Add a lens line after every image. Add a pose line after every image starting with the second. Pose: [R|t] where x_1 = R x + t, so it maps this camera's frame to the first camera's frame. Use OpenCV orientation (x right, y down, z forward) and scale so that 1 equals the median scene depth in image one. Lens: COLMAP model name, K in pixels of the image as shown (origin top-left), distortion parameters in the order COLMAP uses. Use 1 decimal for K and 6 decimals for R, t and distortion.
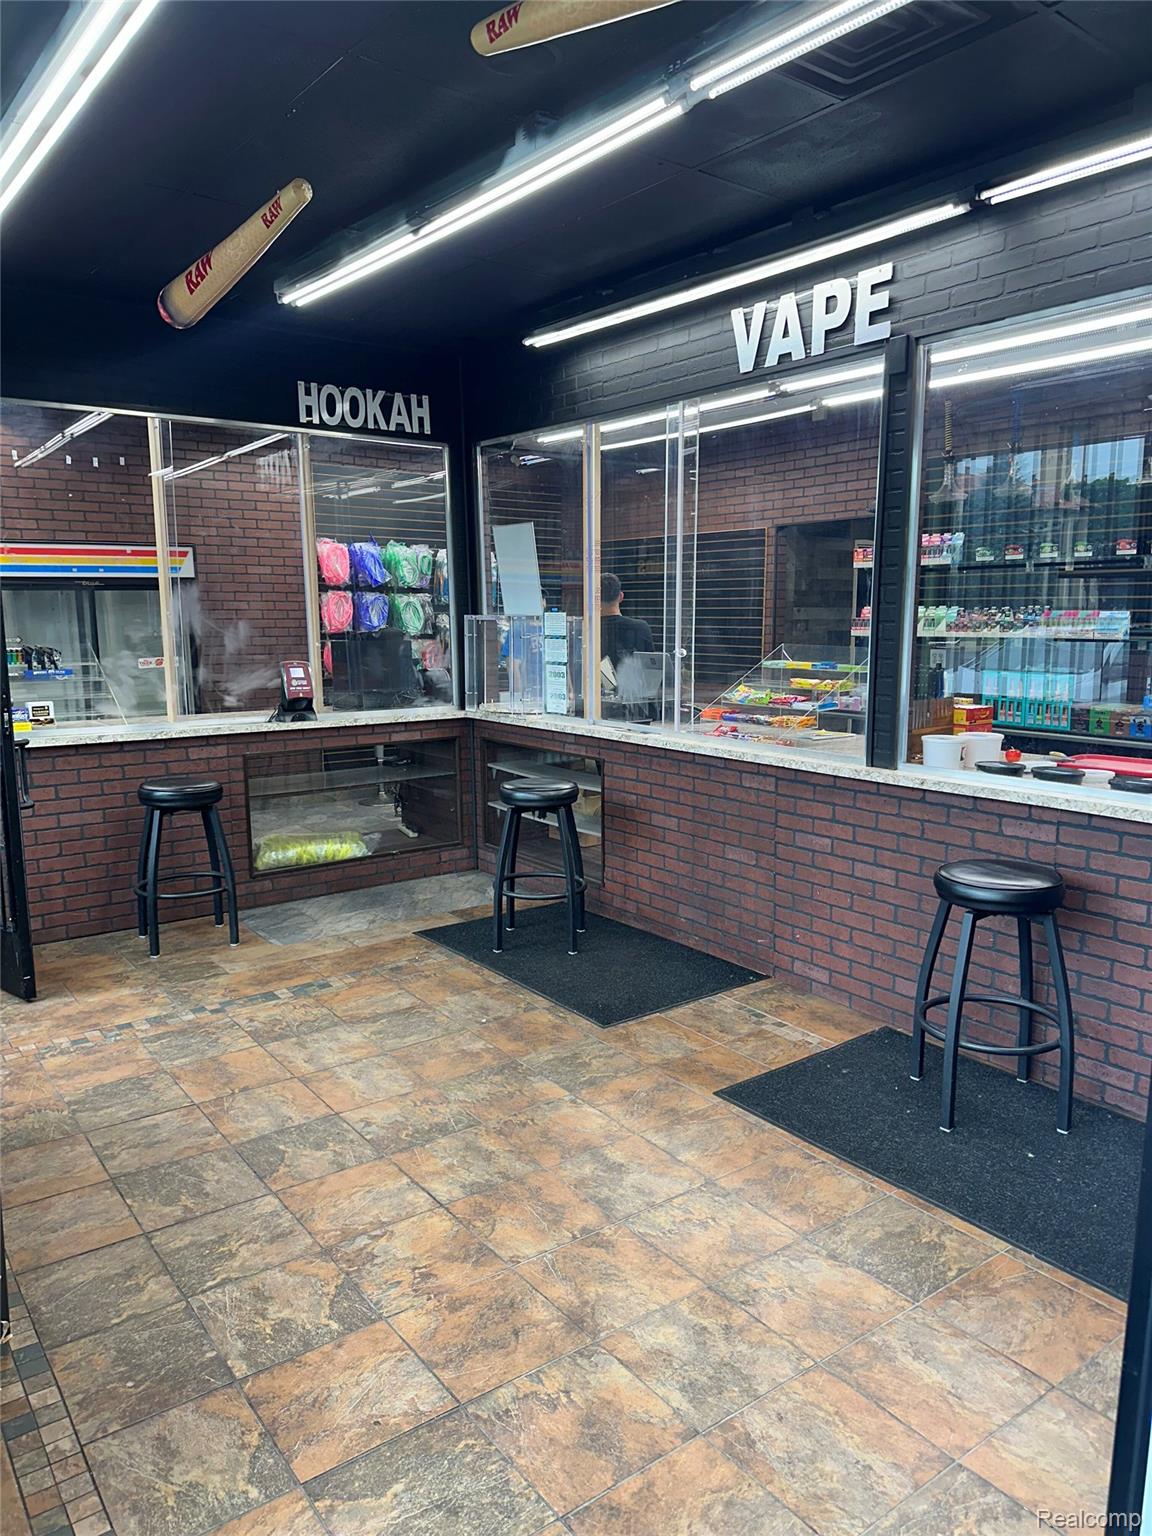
lens RADIAL K [[1096.1, 0, 610.8], [0, 1096.1, 793.9], [0, 0, 1]] dist [0.049852, -0.046803]
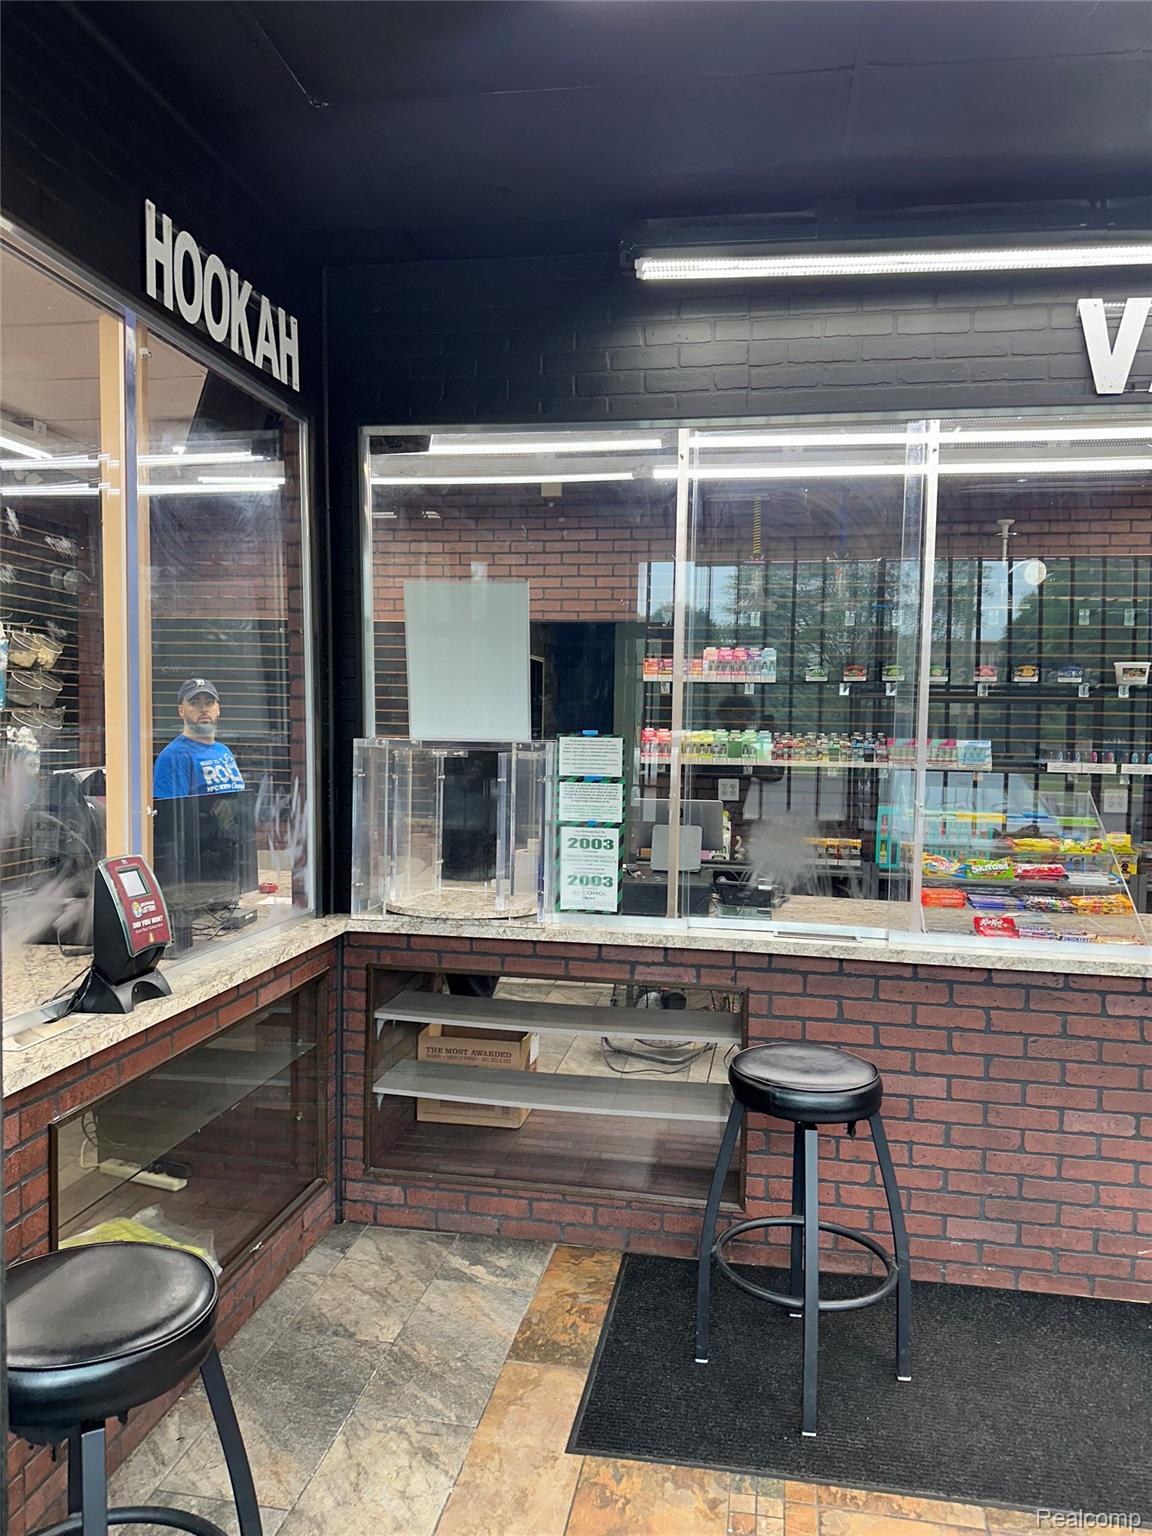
lens RADIAL K [[1096.1, 0, 595.4], [0, 1096.1, 773.9], [0, 0, 1]] dist [0.049852, -0.046803]
pose [[0.730712, -0.014655, 0.682529, -0.594719], [0.094499, 0.992316, -0.079863, -0.136485], [-0.676114, 0.122855, 0.726482, 0.790405]]
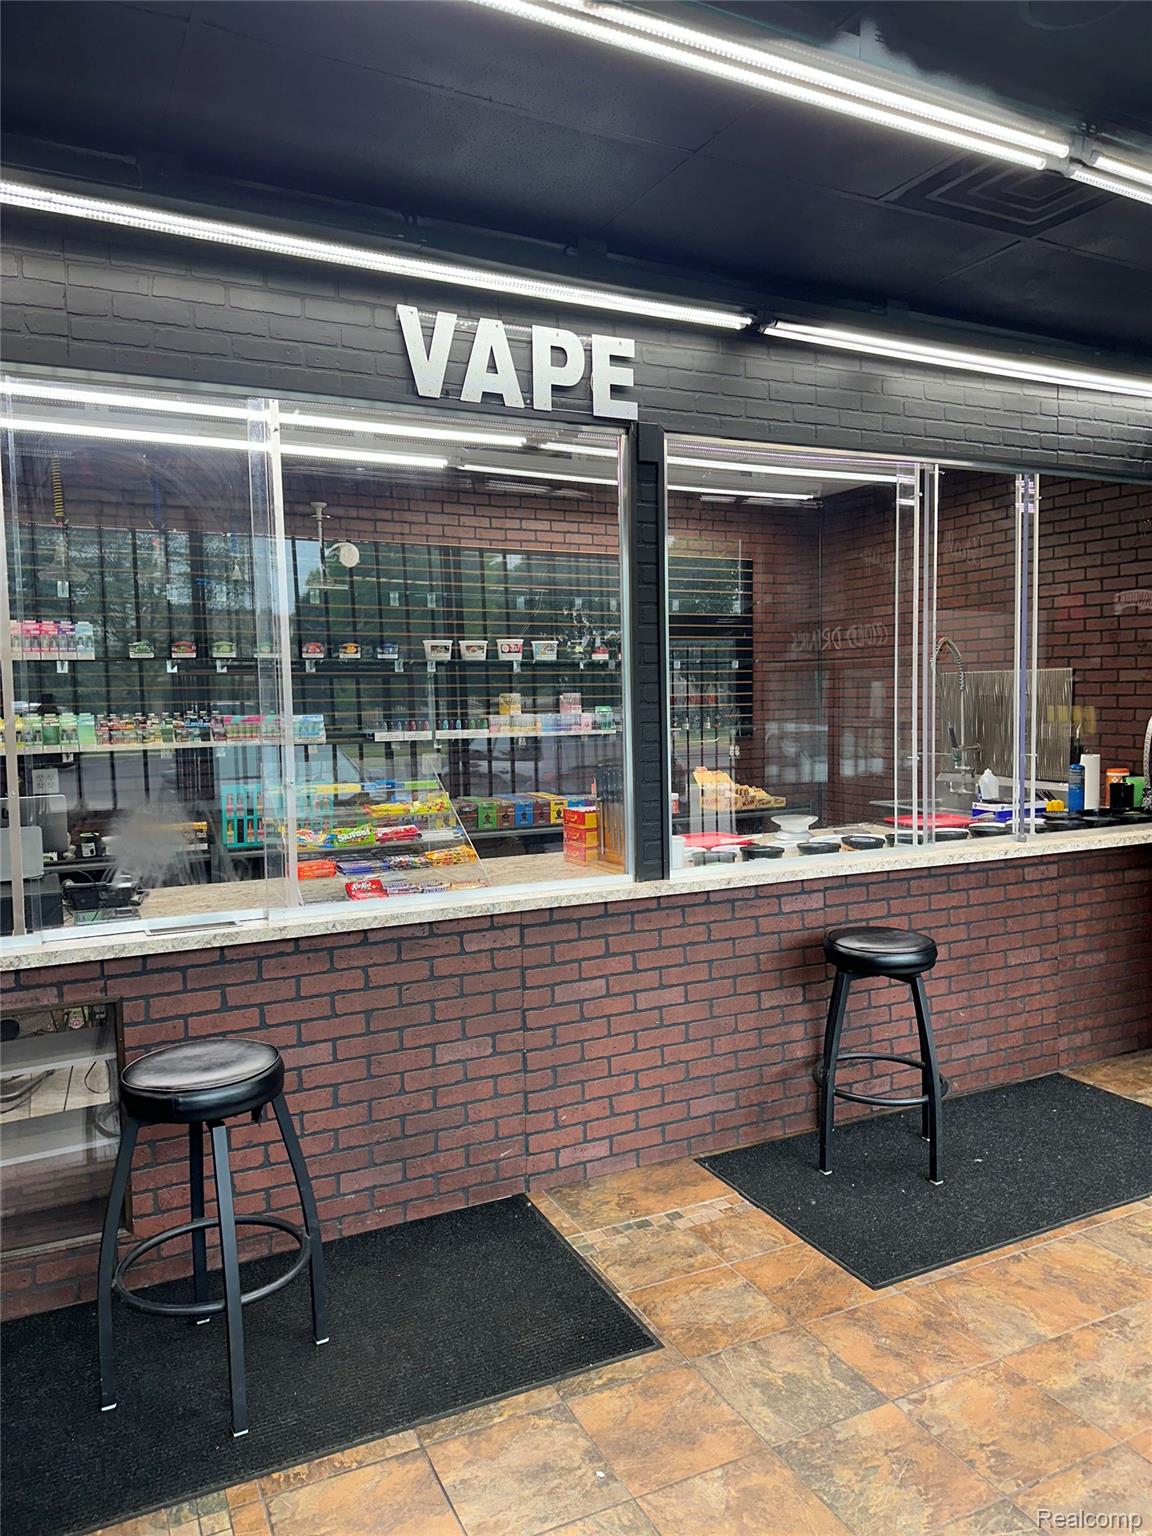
lens RADIAL K [[1096.1, 0, 572.1], [0, 1096.1, 763.2], [0, 0, 1]] dist [0.049852, -0.046803]
pose [[0.187750, -0.061879, 0.980266, -0.628084], [0.187733, 0.981875, 0.026024, -0.149895], [-0.964109, 0.179143, 0.195964, 0.849128]]
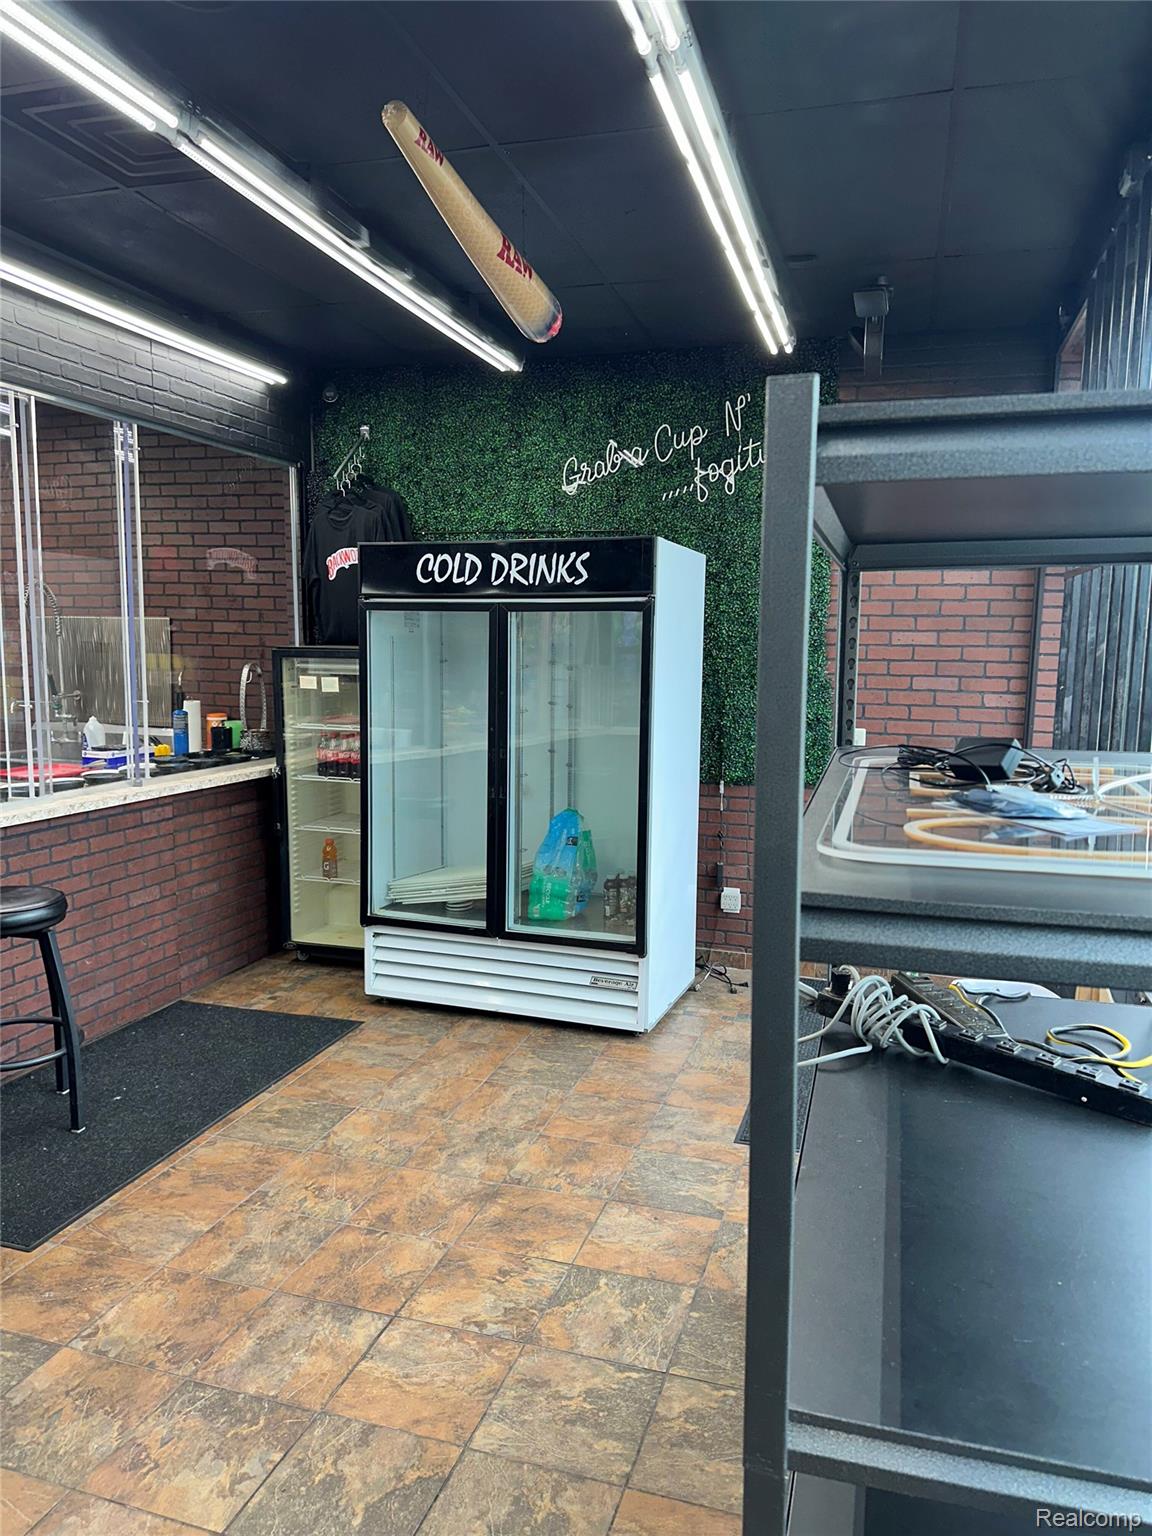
lens RADIAL K [[1096.1, 0, 584.7], [0, 1096.1, 770.3], [0, 0, 1]] dist [0.049852, -0.046803]
pose [[-0.573816, -0.101411, 0.812681, -0.649807], [0.132276, 0.967800, 0.214164, -0.158042], [-0.808231, 0.230389, -0.541925, 0.887516]]
